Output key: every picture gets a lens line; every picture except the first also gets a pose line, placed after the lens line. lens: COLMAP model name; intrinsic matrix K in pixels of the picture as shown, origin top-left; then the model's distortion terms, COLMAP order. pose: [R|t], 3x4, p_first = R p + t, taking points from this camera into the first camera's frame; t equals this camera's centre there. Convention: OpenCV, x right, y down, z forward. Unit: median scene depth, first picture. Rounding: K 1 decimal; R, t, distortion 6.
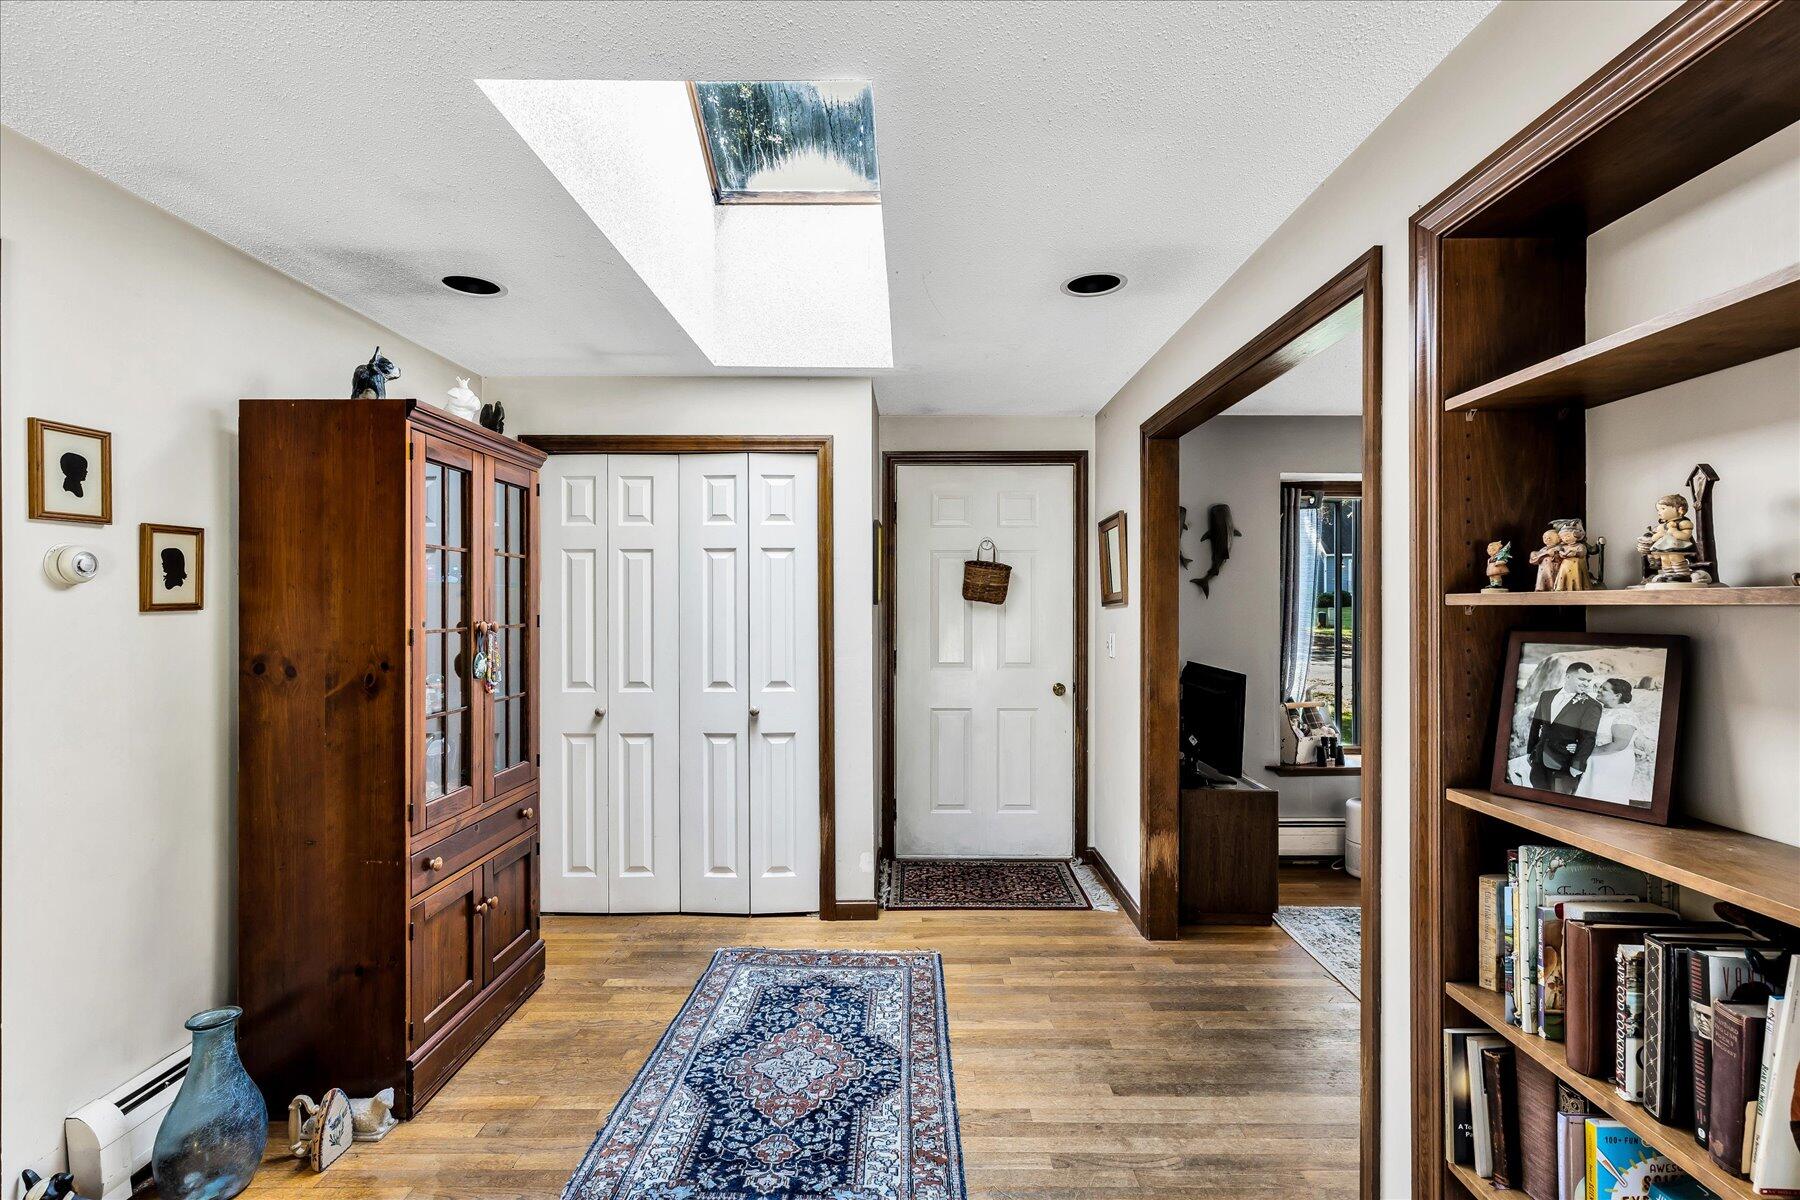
lens RADIAL K [[813.7, 0, 900.0], [0, 813.7, 600.0], [0, 0, 1]] dist [0.000205, 0.000055]
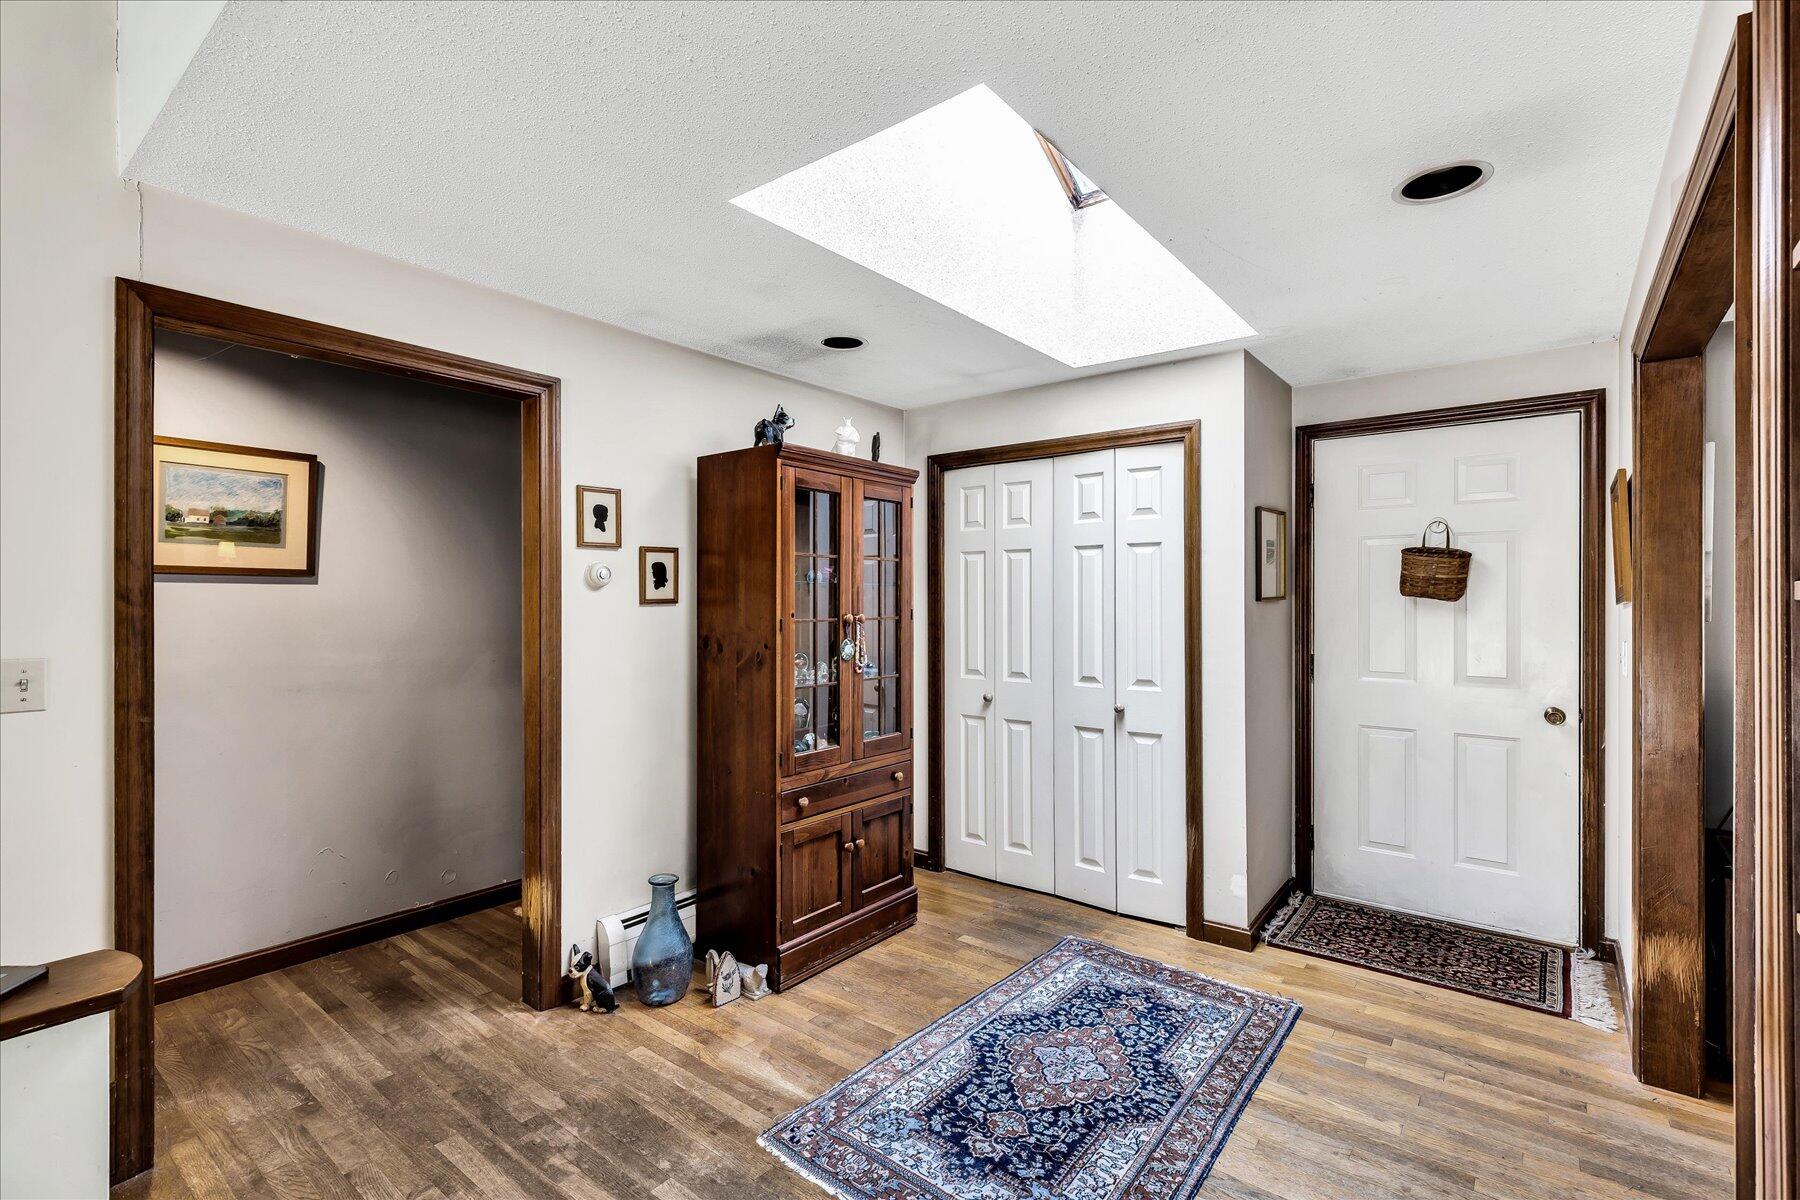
lens RADIAL K [[806.9, 0, 900.0], [0, 806.9, 600.0], [0, 0, 1]] dist [0.000577, -0.000058]
pose [[0.787602, 0.000500, -0.616184, 0.301830], [0.001277, 0.999996, 0.002443, 0.002297], [0.616183, -0.002711, 0.787599, 0.085458]]
